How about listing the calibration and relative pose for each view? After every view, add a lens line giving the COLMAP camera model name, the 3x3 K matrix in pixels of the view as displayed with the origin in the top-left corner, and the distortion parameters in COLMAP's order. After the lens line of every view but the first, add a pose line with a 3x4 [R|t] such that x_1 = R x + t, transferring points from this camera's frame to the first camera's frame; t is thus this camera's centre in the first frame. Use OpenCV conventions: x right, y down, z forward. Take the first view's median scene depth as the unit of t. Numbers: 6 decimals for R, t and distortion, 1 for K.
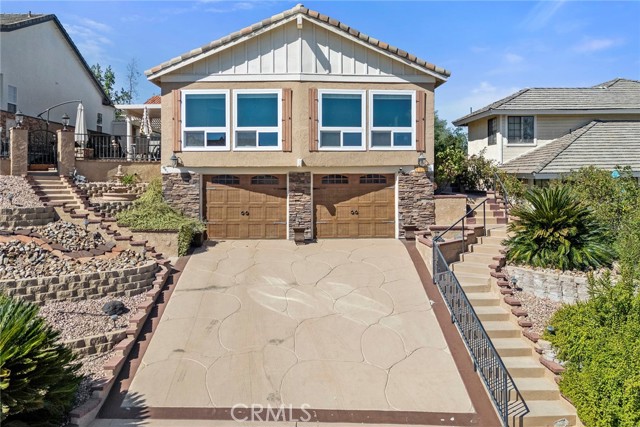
lens RADIAL K [[495.3, 0, 318.8], [0, 495.3, 196.9], [0, 0, 1]] dist [0.029858, -0.000518]
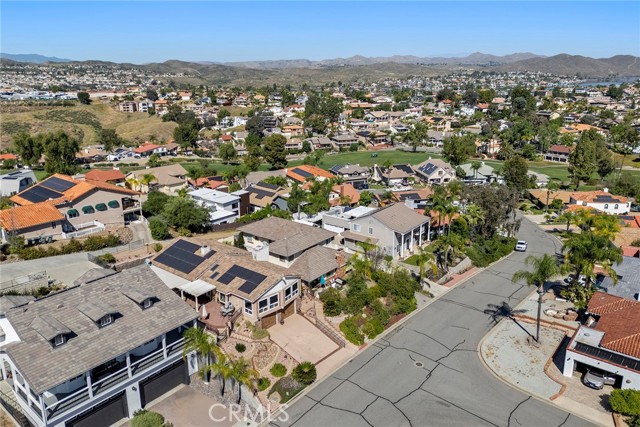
lens RADIAL K [[421.5, 0, 321.4], [0, 421.5, 213.2], [0, 0, 1]] dist [0.001860, 0.000130]
pose [[0.661691, -0.214099, 0.718559, -2.199196], [0.028511, 0.964855, 0.261231, -1.747406], [-0.749234, -0.152367, 0.644540, -1.430935]]
